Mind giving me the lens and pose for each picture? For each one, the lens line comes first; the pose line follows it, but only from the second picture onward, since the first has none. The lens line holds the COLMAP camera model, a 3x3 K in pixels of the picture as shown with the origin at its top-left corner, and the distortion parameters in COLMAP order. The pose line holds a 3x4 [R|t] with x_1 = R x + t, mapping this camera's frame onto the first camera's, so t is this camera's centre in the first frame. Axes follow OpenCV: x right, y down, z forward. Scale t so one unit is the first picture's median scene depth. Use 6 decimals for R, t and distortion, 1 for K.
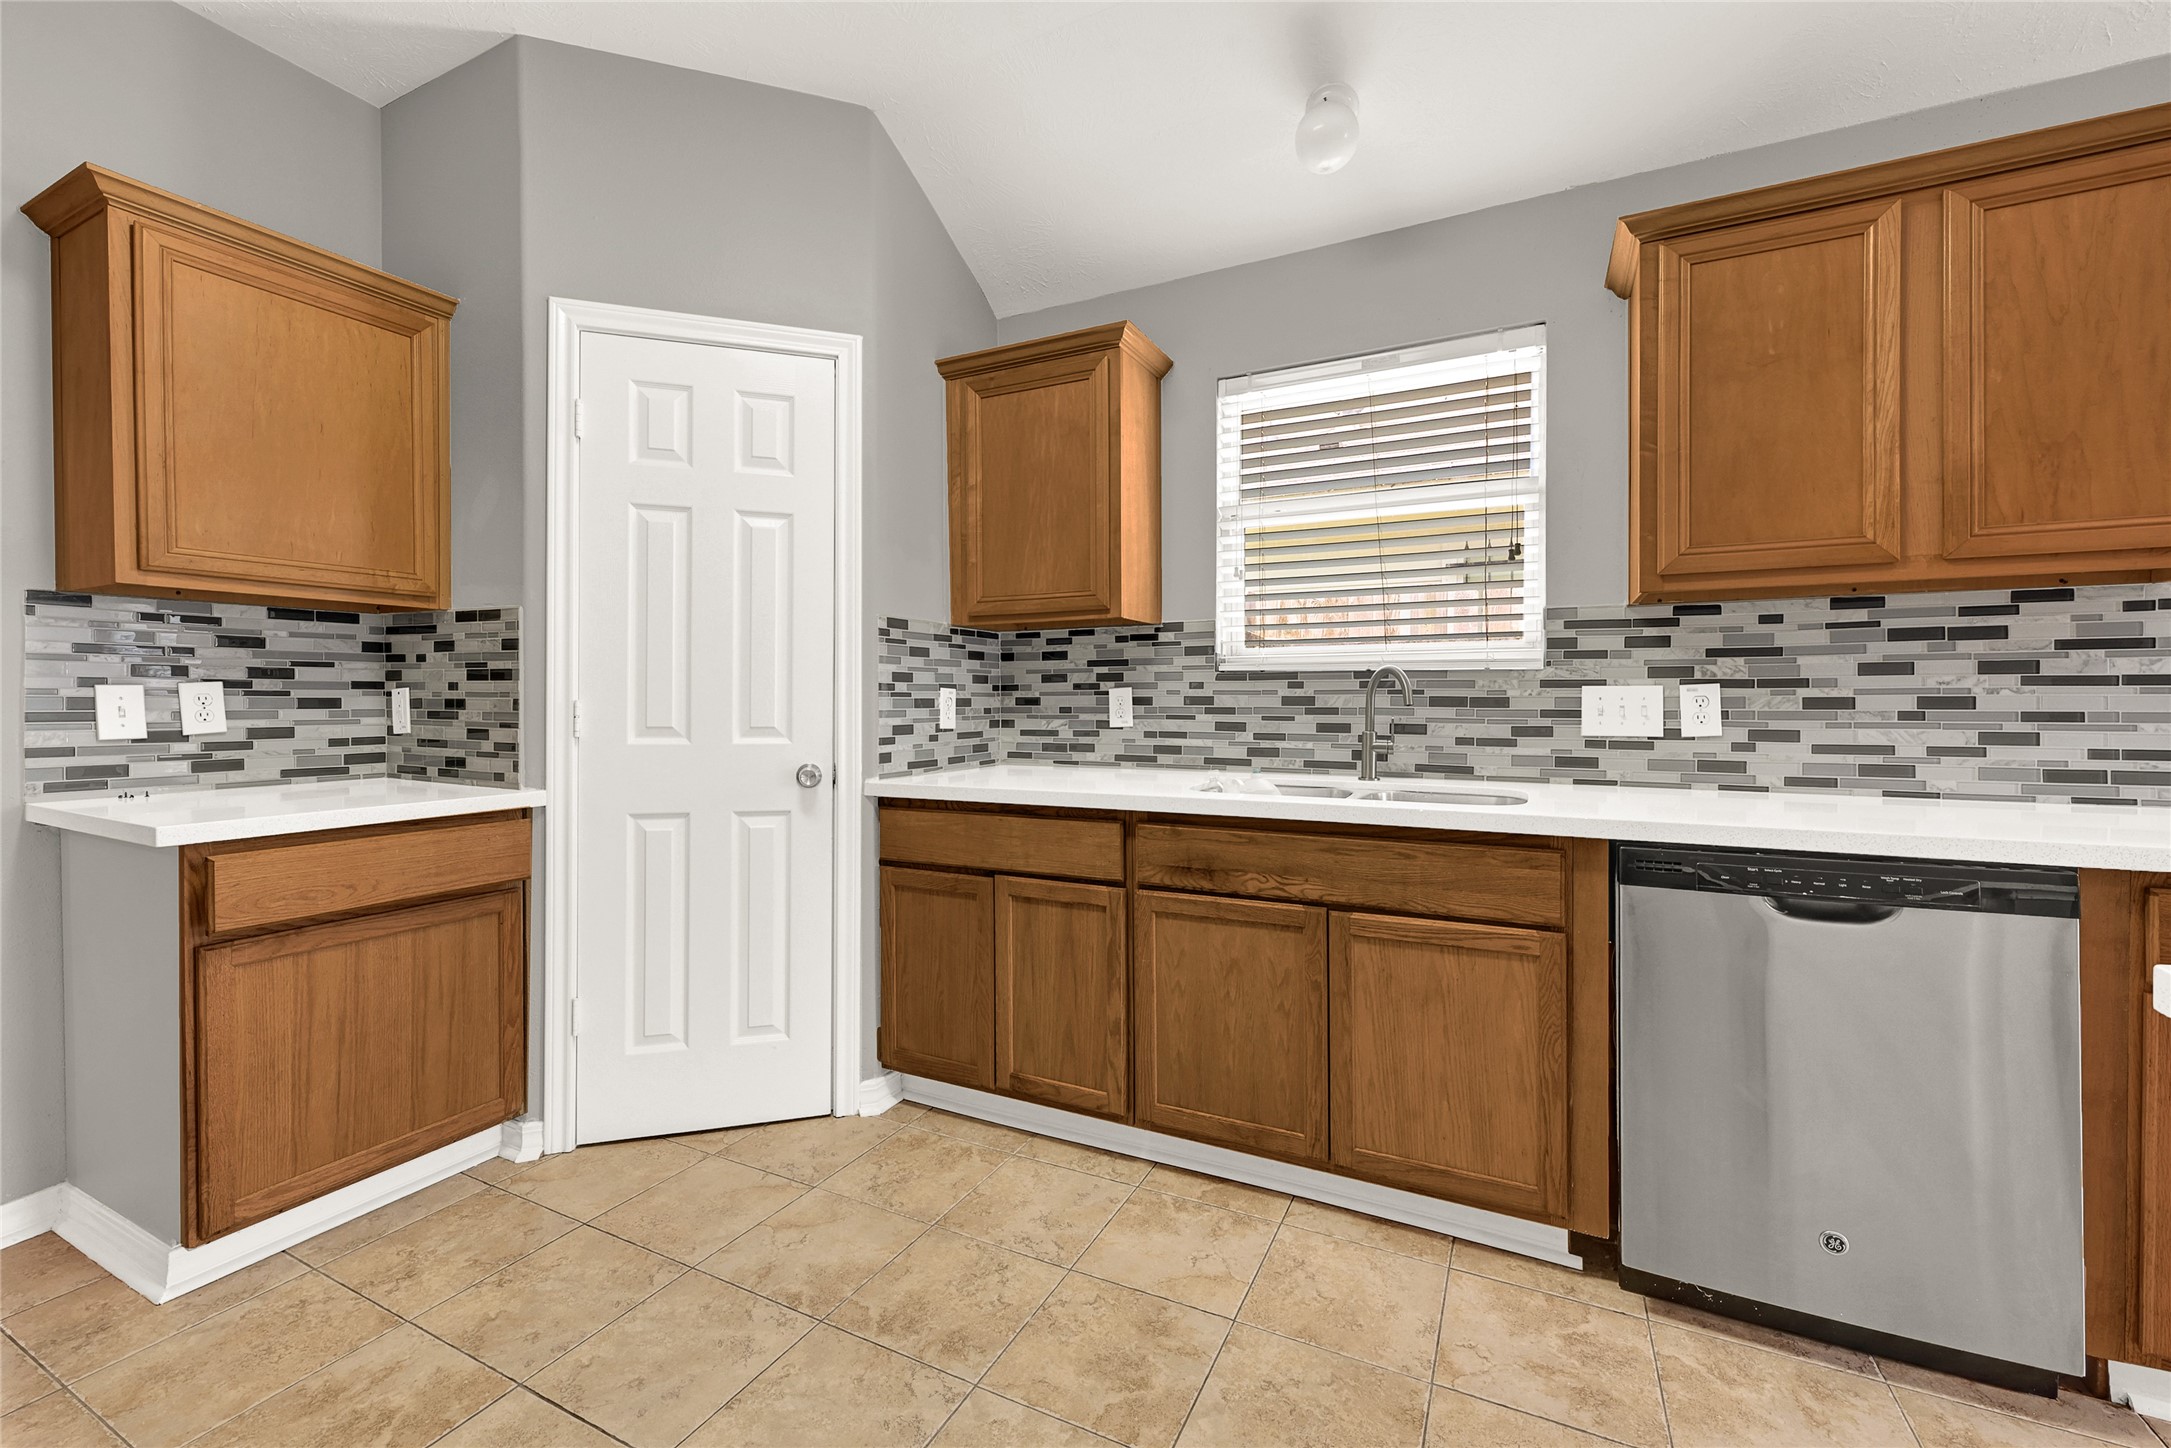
lens RADIAL K [[891.4, 0, 1094.5], [0, 891.4, 709.3], [0, 0, 1]] dist [-0.001287, -0.000081]
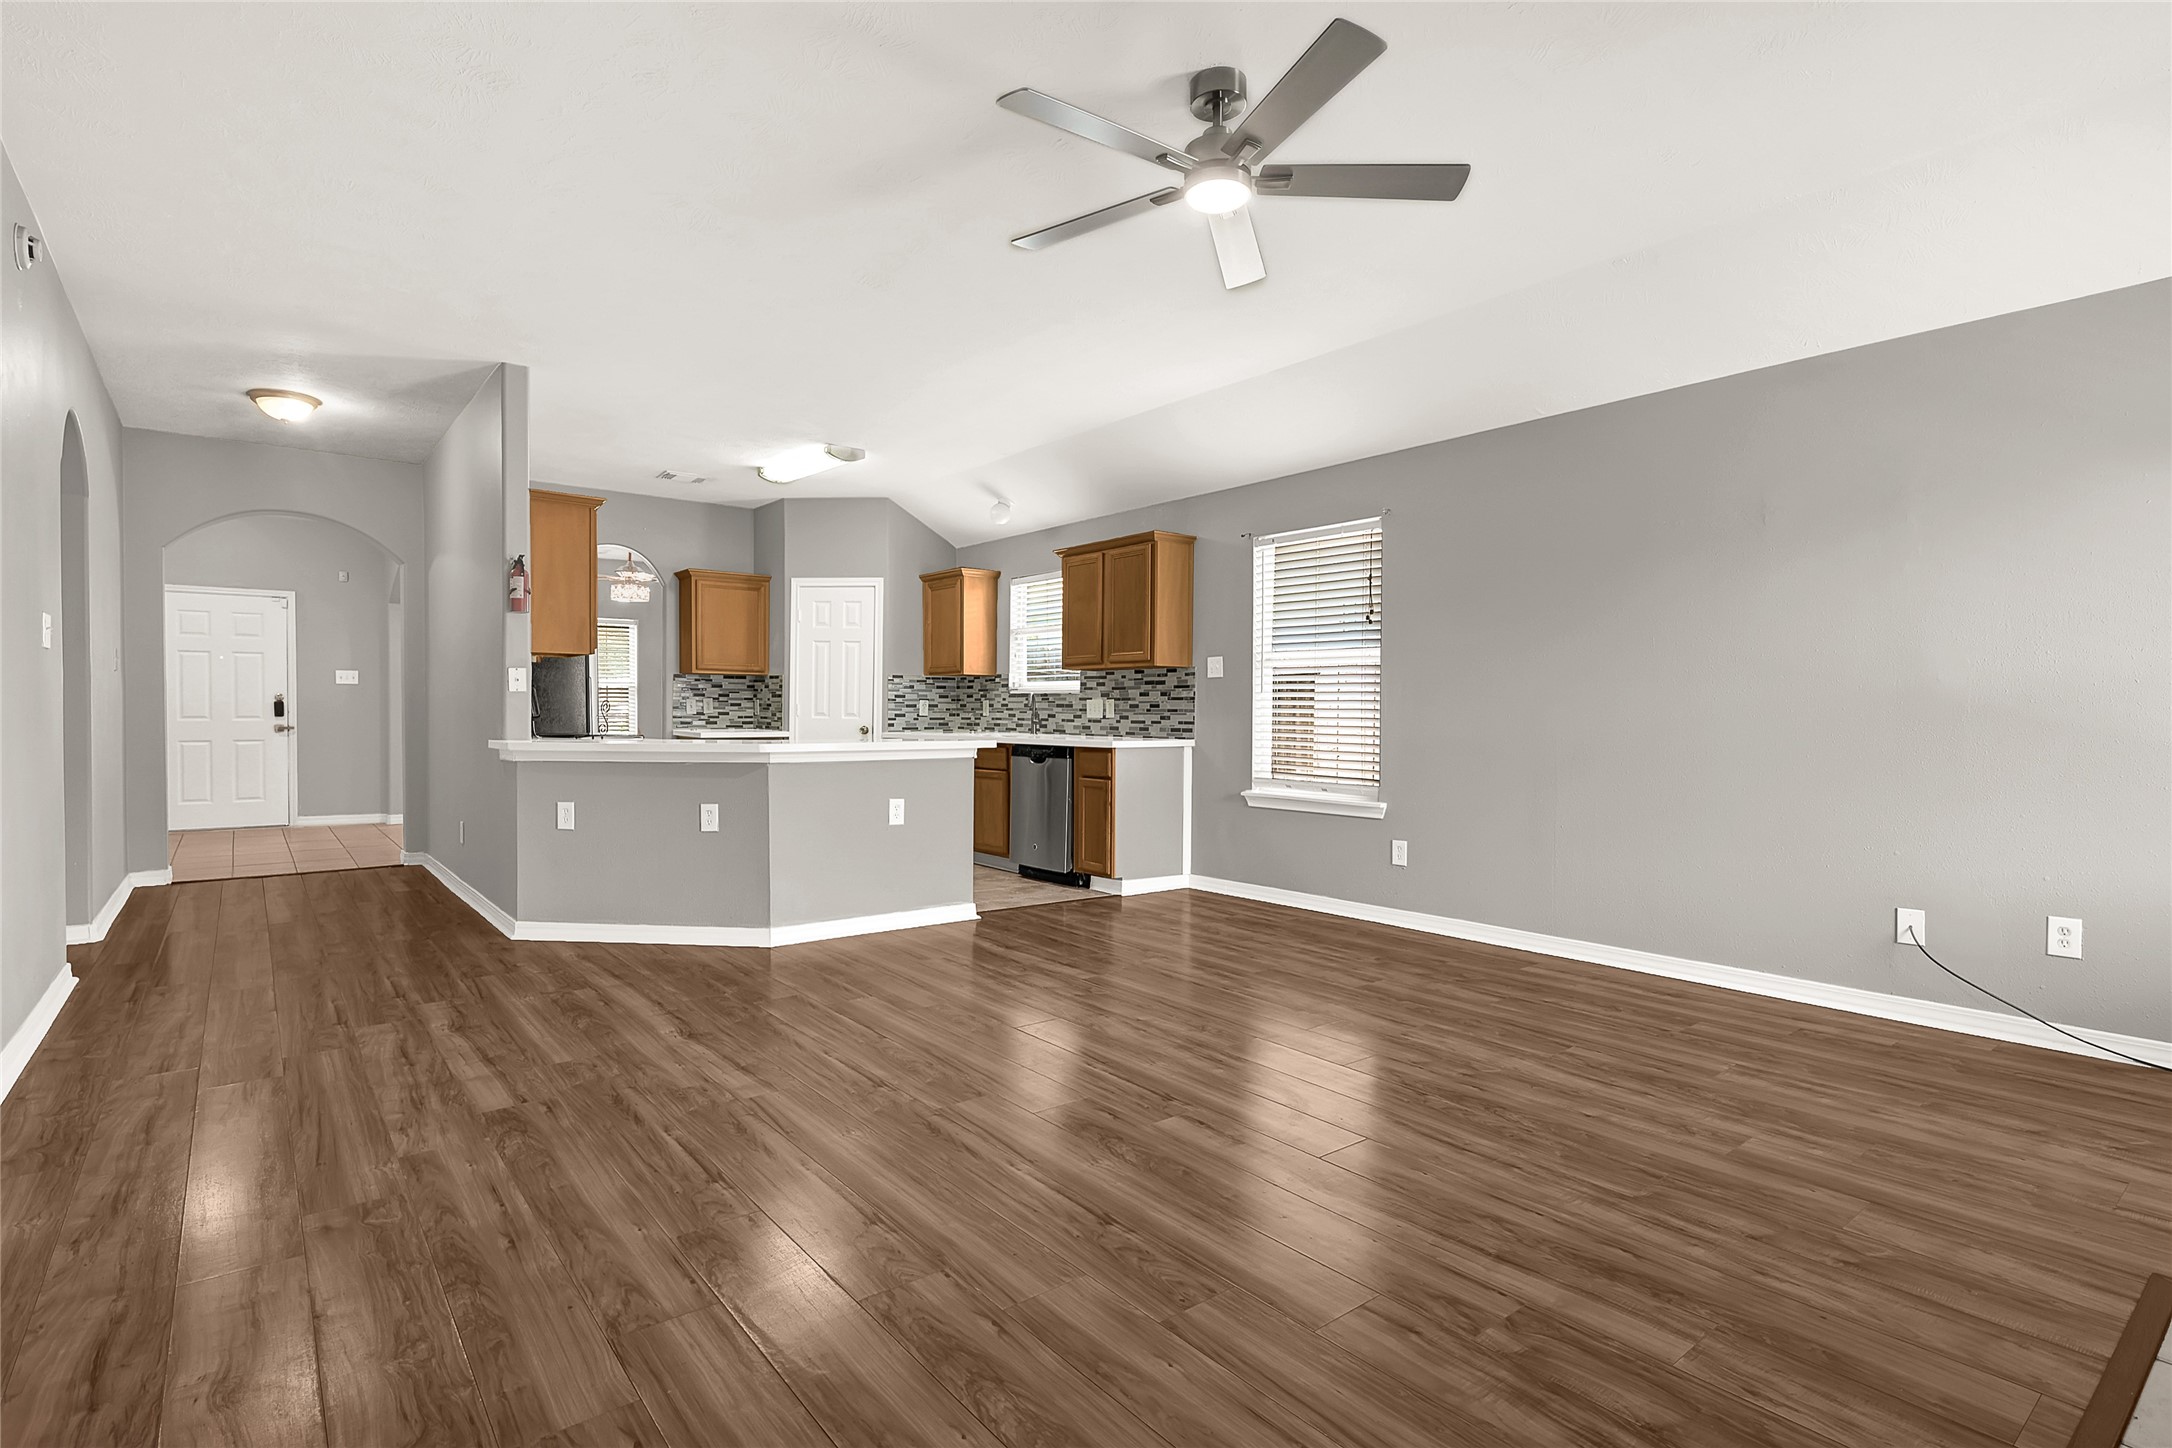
lens RADIAL K [[1063.8, 0, 1086.0], [0, 1063.8, 724.0], [0, 0, 1]] dist [-0.000258, 0.000143]
pose [[0.907814, 0.010847, -0.419234, 1.986357], [-0.010291, 0.999941, 0.003588, 0.037740], [0.419248, 0.001057, 0.907871, -2.057175]]
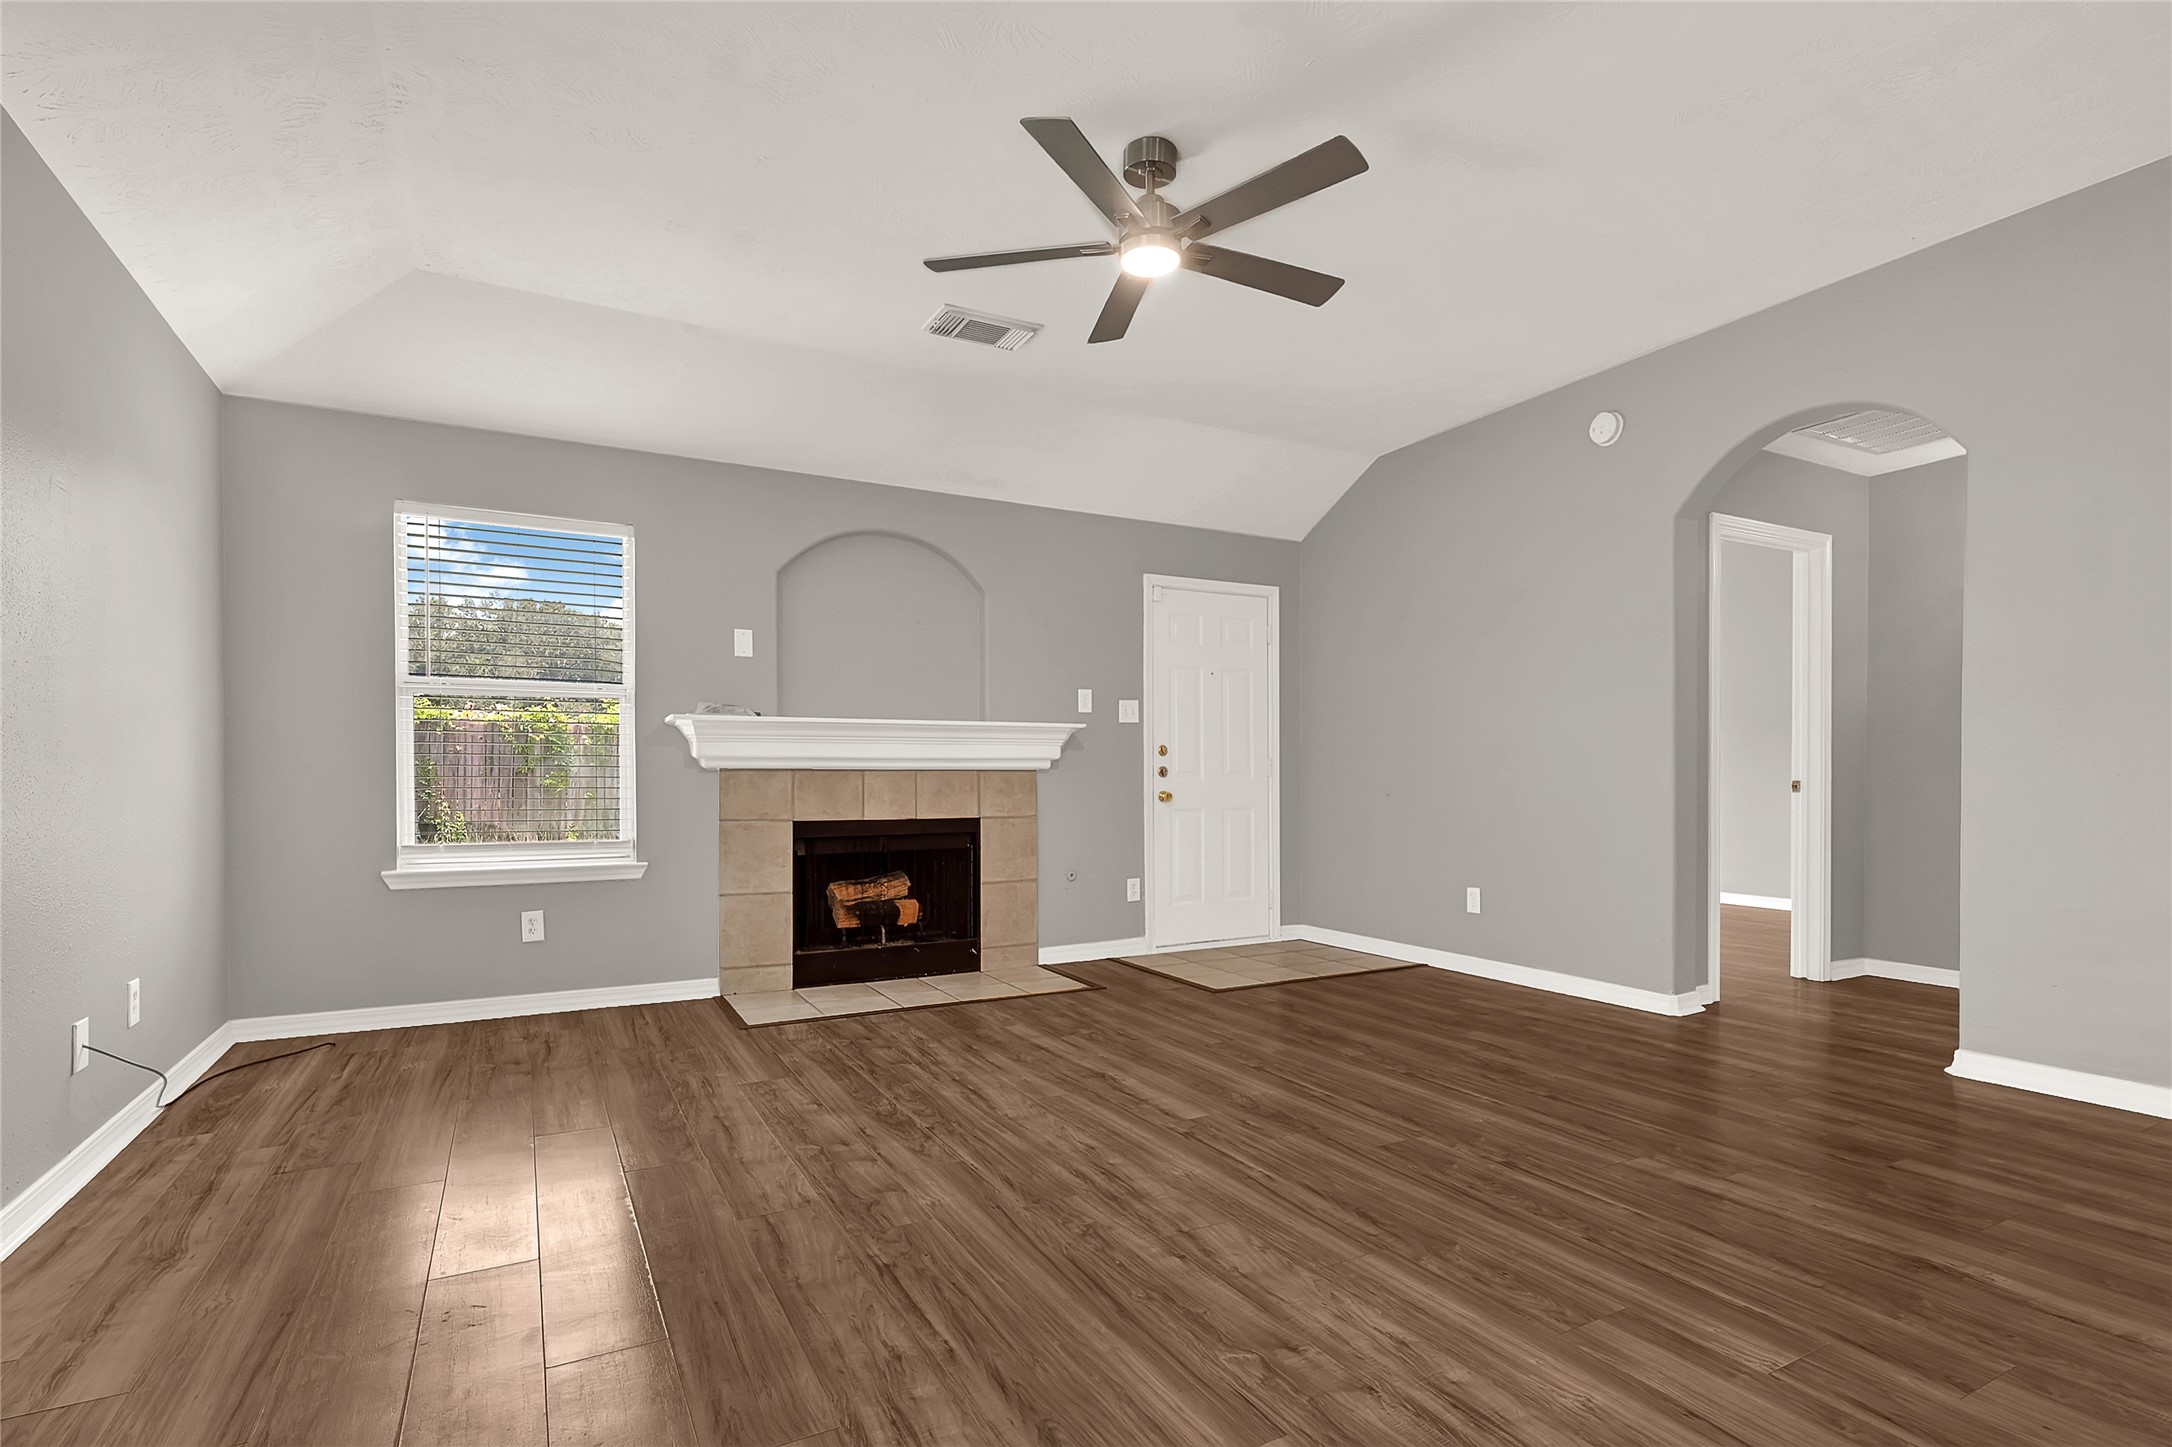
lens RADIAL K [[1030.5, 0, 1076.2], [0, 1030.5, 788.1], [0, 0, 1]] dist [-0.002163, 0.000409]
pose [[-0.814996, -0.002903, 0.579459, 0.881916], [0.009829, 0.999774, 0.018833, 0.053379], [-0.579383, 0.021044, -0.814784, 0.345605]]
